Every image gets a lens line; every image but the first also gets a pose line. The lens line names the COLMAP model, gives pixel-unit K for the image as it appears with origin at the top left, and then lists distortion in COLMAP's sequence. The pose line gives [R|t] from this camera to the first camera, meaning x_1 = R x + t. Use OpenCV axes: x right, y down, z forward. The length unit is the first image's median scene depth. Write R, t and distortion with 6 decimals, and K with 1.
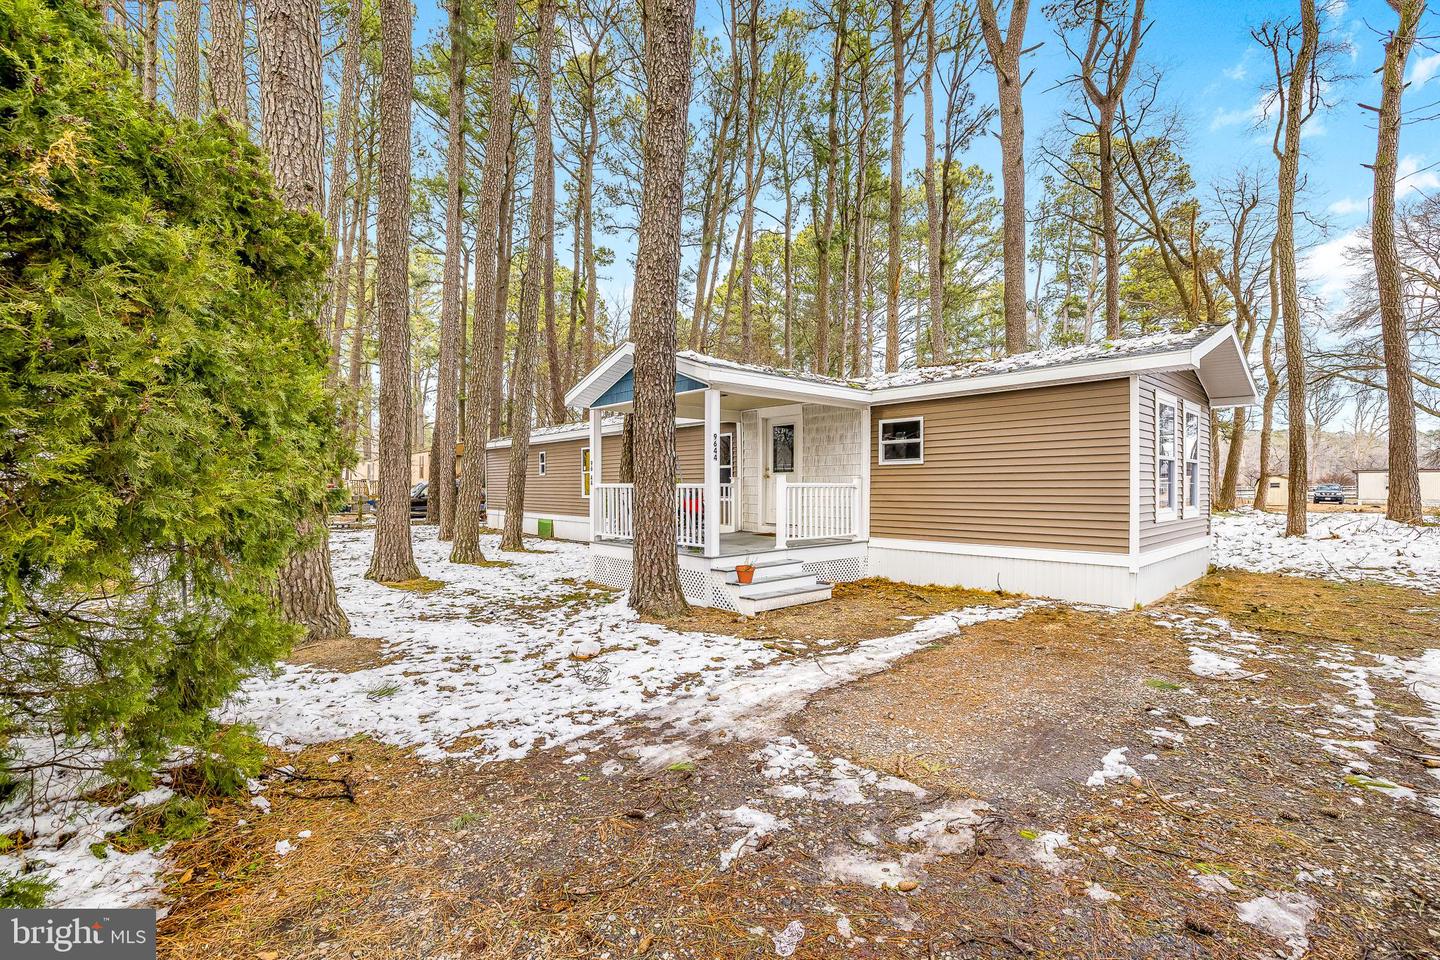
lens RADIAL K [[645.2, 0, 720.0], [0, 645.2, 480.0], [0, 0, 1]] dist [-0.019905, 0.000109]
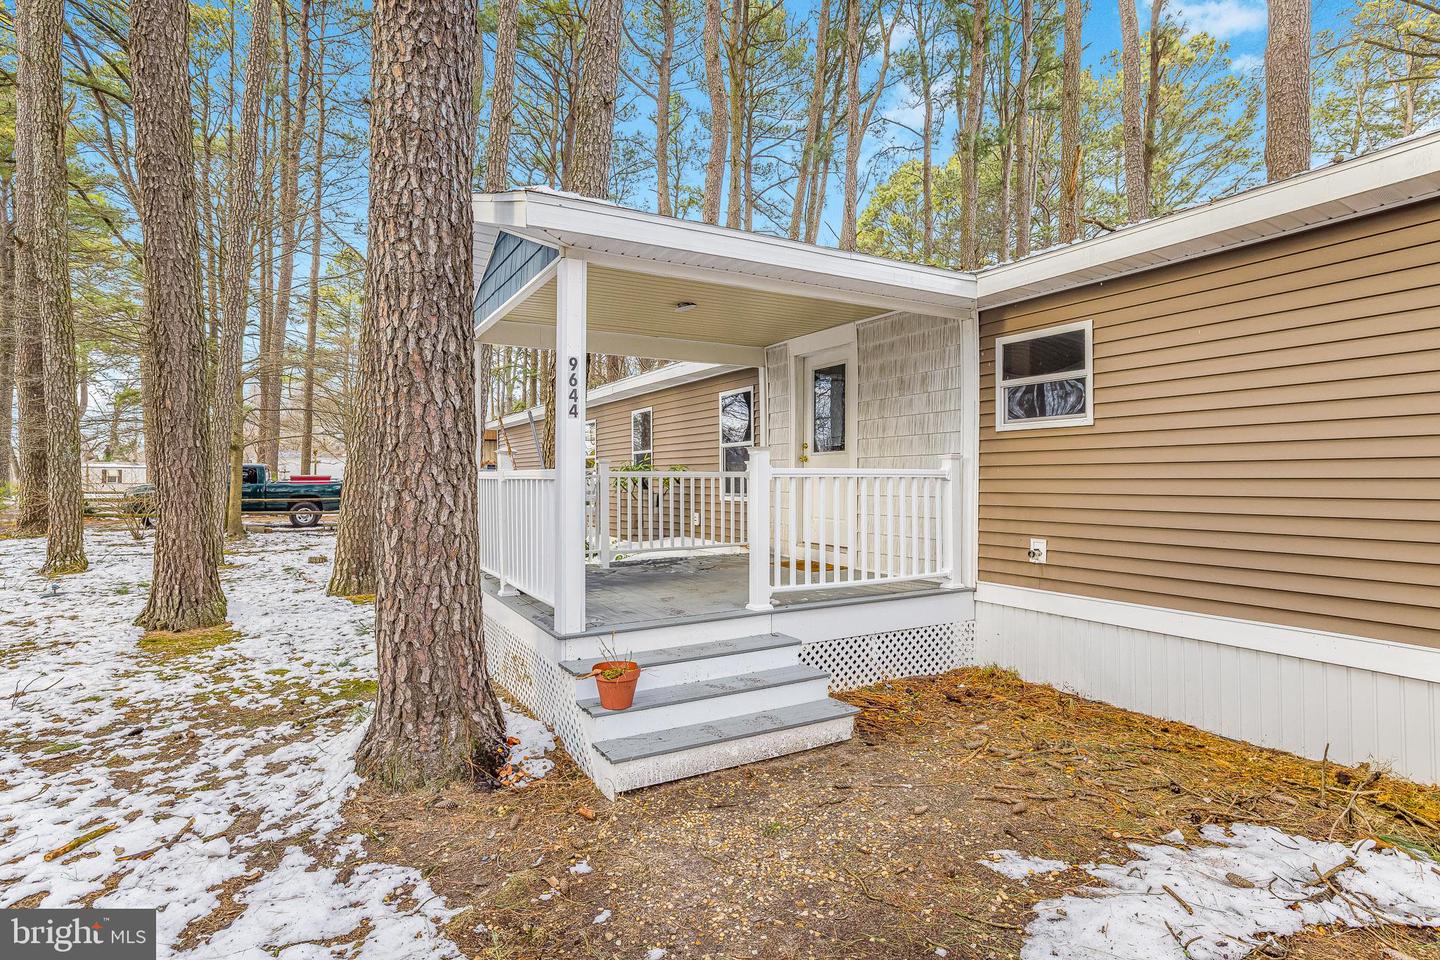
lens RADIAL K [[728.5, 0, 716.3], [0, 728.5, 462.1], [0, 0, 1]] dist [-0.022668, 0.023064]
pose [[0.977609, -0.005490, -0.210358, 0.154418], [0.002997, 0.999921, -0.012169, 0.005556], [0.210408, 0.011266, 0.977549, 0.422393]]
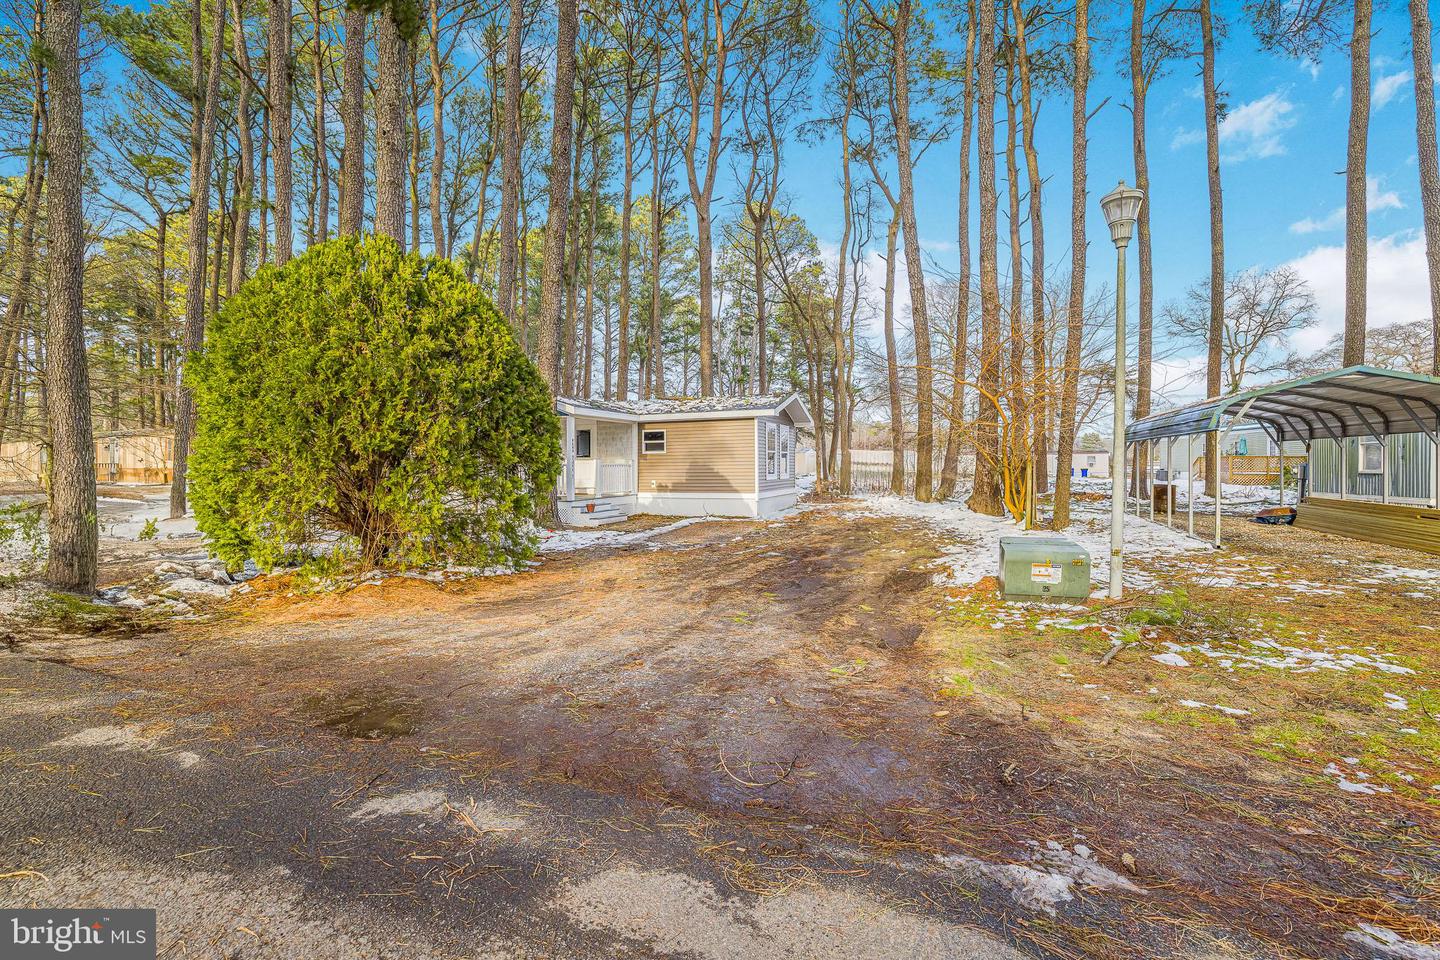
lens RADIAL K [[645.2, 0, 720.0], [0, 645.2, 480.0], [0, 0, 1]] dist [-0.019905, 0.000109]
pose [[0.896568, -0.016929, 0.442583, -0.381869], [0.003681, 0.999520, 0.030775, -0.004024], [-0.442892, -0.025963, 0.896199, -0.783534]]
